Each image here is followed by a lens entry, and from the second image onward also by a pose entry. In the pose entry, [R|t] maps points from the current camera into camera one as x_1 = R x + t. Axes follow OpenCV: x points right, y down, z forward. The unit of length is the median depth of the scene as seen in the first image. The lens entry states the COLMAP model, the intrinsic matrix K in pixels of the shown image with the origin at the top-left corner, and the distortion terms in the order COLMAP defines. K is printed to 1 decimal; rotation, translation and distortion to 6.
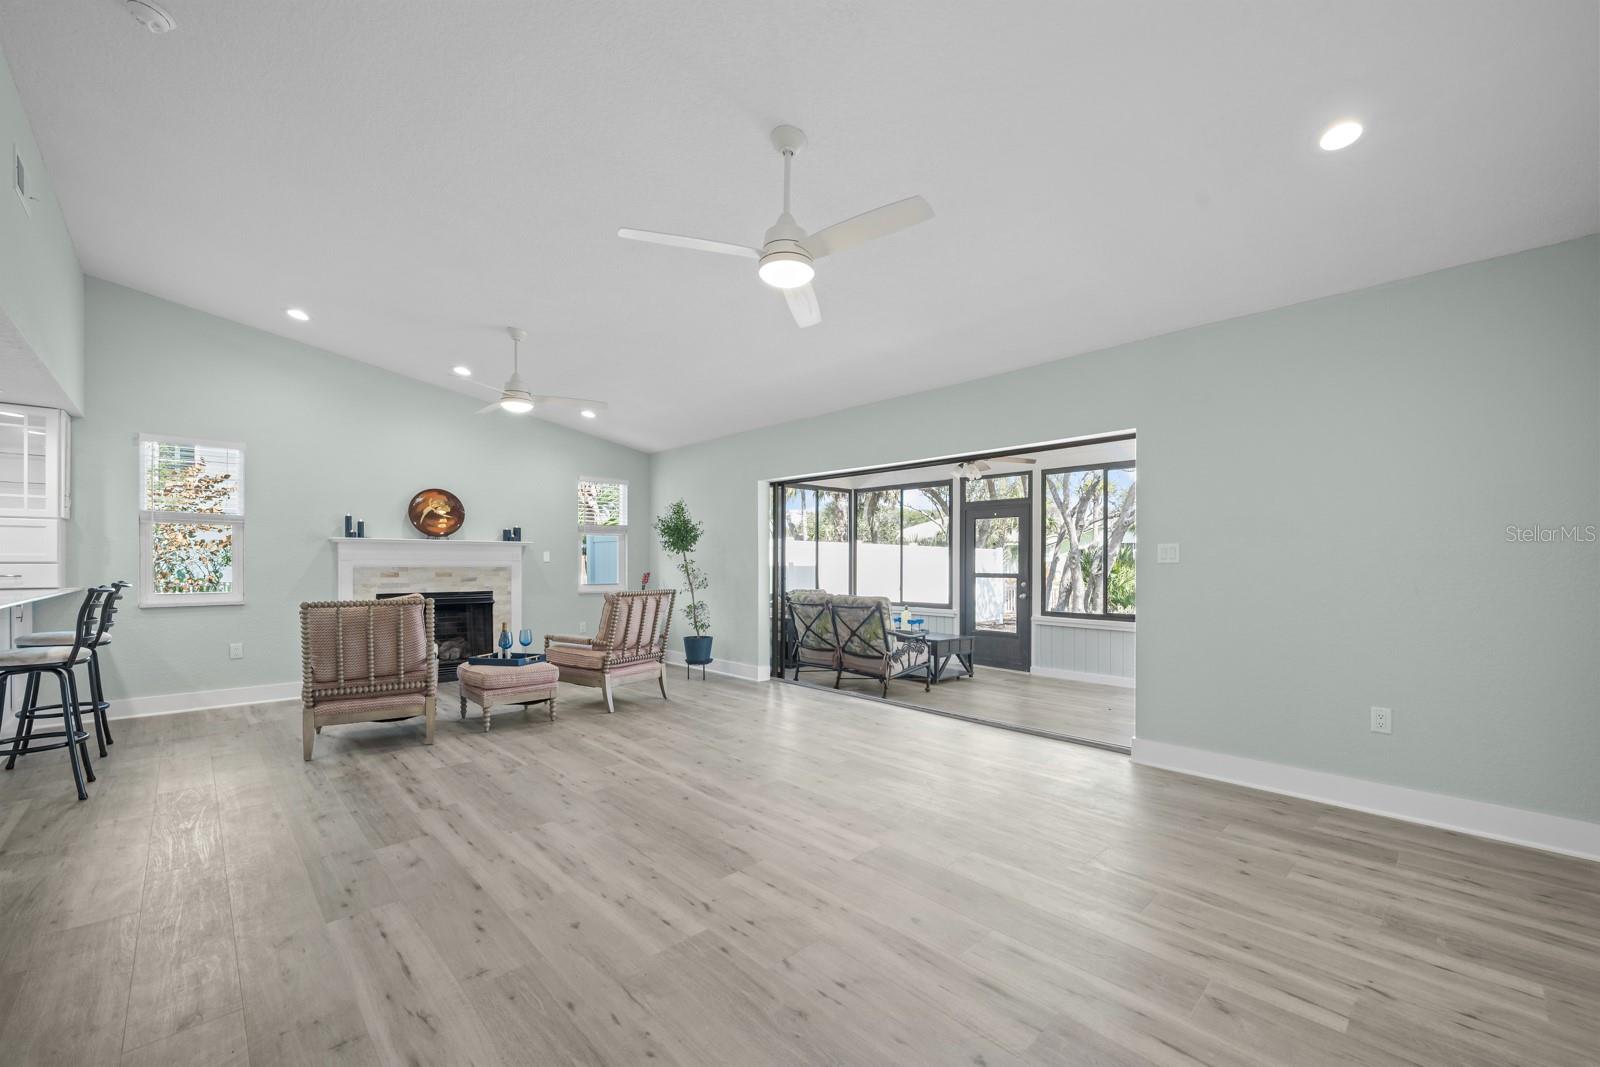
lens RADIAL K [[639.3, 0, 819.6], [0, 639.3, 563.0], [0, 0, 1]] dist [0.000057, -0.000110]
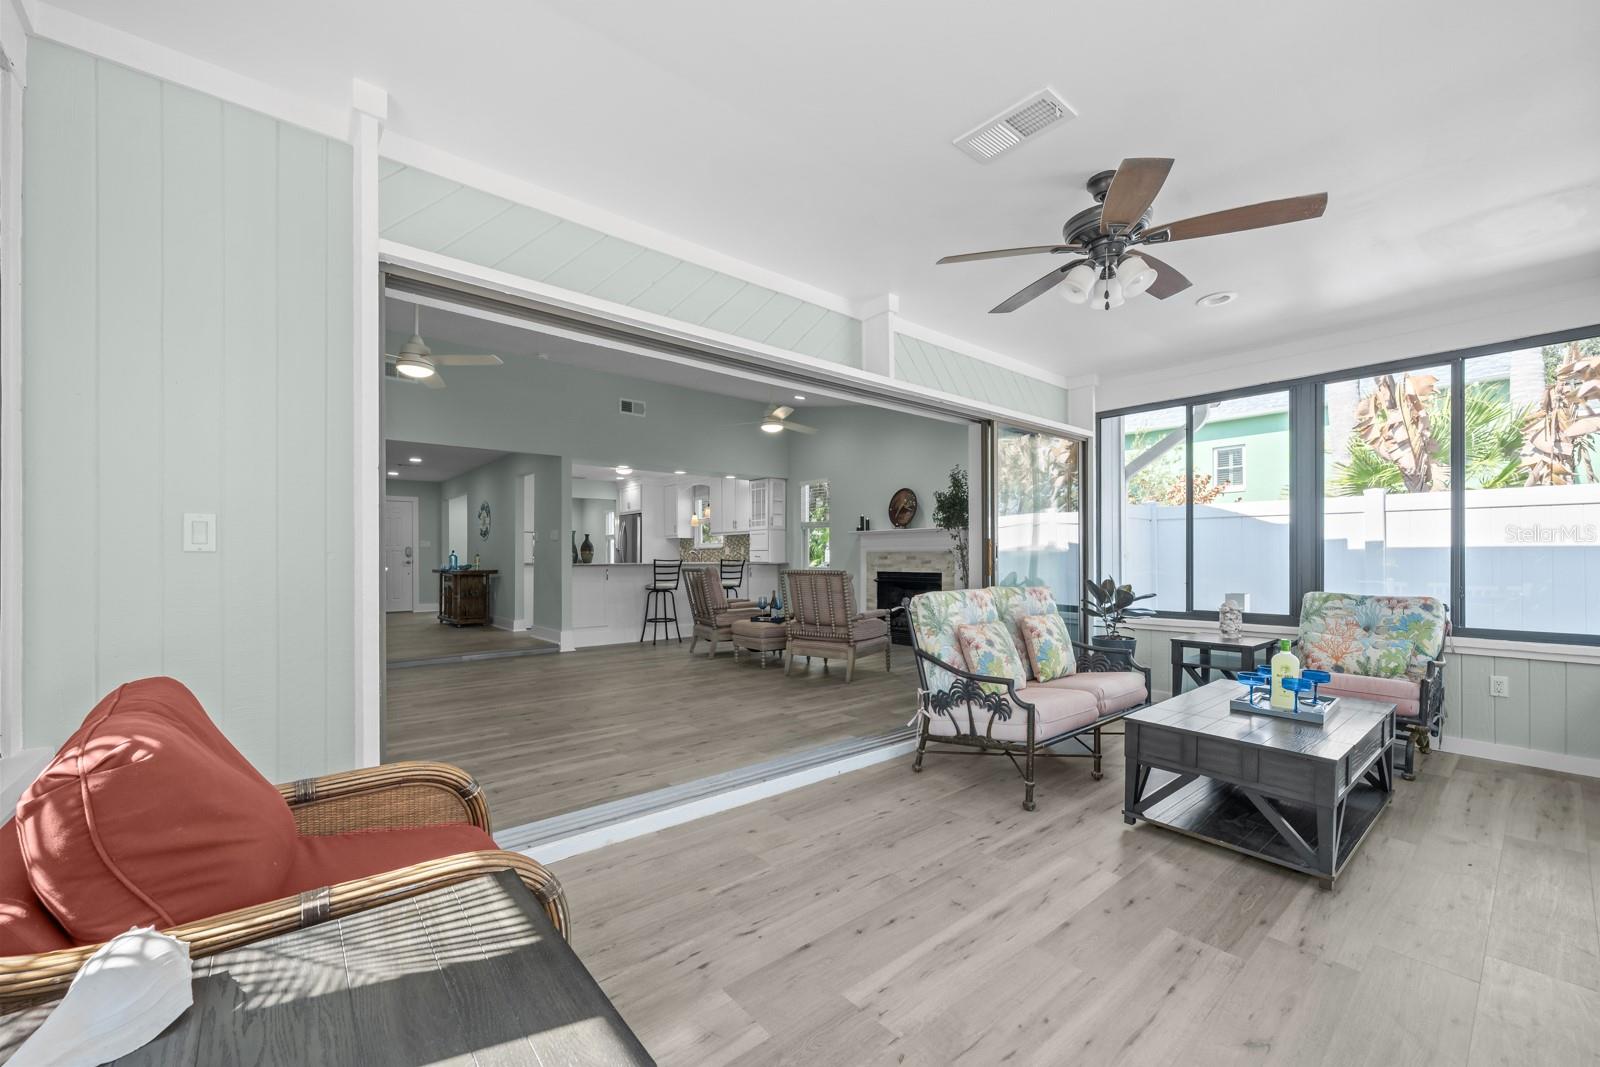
lens RADIAL K [[638.5, 0, 802.5], [0, 638.5, 551.3], [0, 0, 1]] dist [-0.001413, -0.000119]
pose [[-0.067389, -0.014267, -0.997625, 0.676628], [0.002369, 0.999893, -0.014459, 0.024597], [0.997724, -0.003338, -0.067348, 0.924288]]
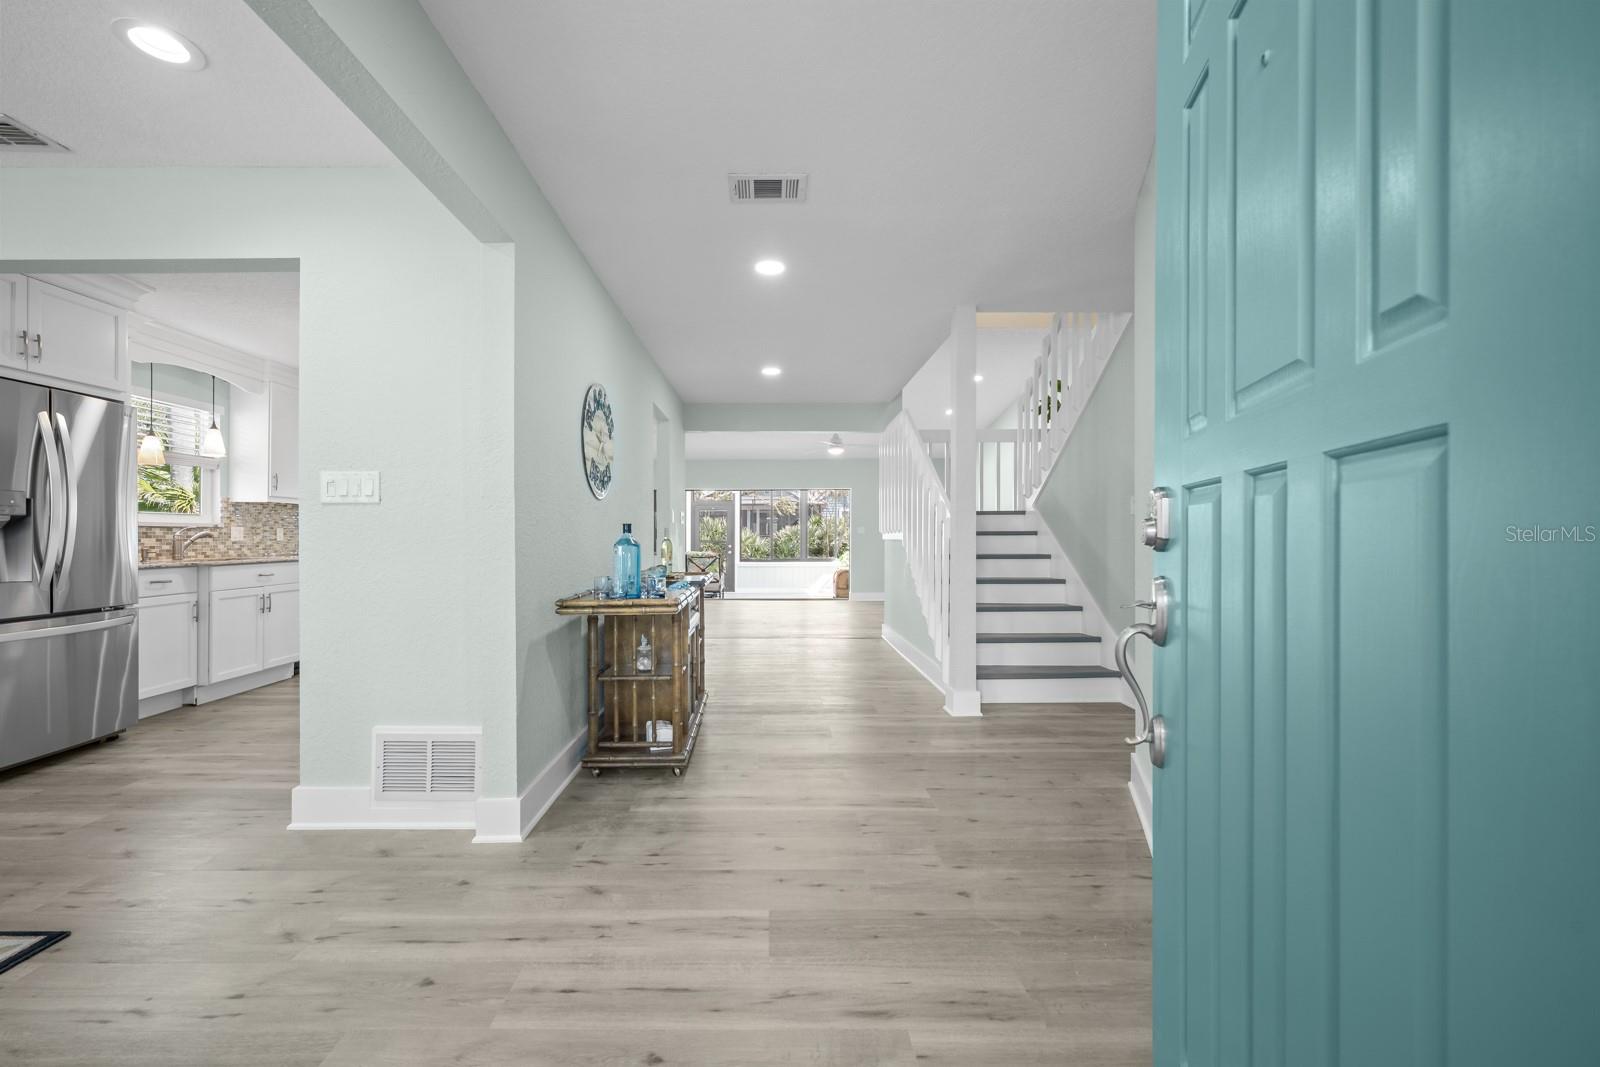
lens RADIAL K [[632.5, 0, 790.7], [0, 632.5, 532.5], [0, 0, 1]] dist [-0.012963, -0.000349]
pose [[0.684920, 0.001326, 0.728617, -1.196185], [0.005645, 0.999959, -0.007126, 0.005487], [-0.728596, 0.008994, 0.684884, -0.506640]]
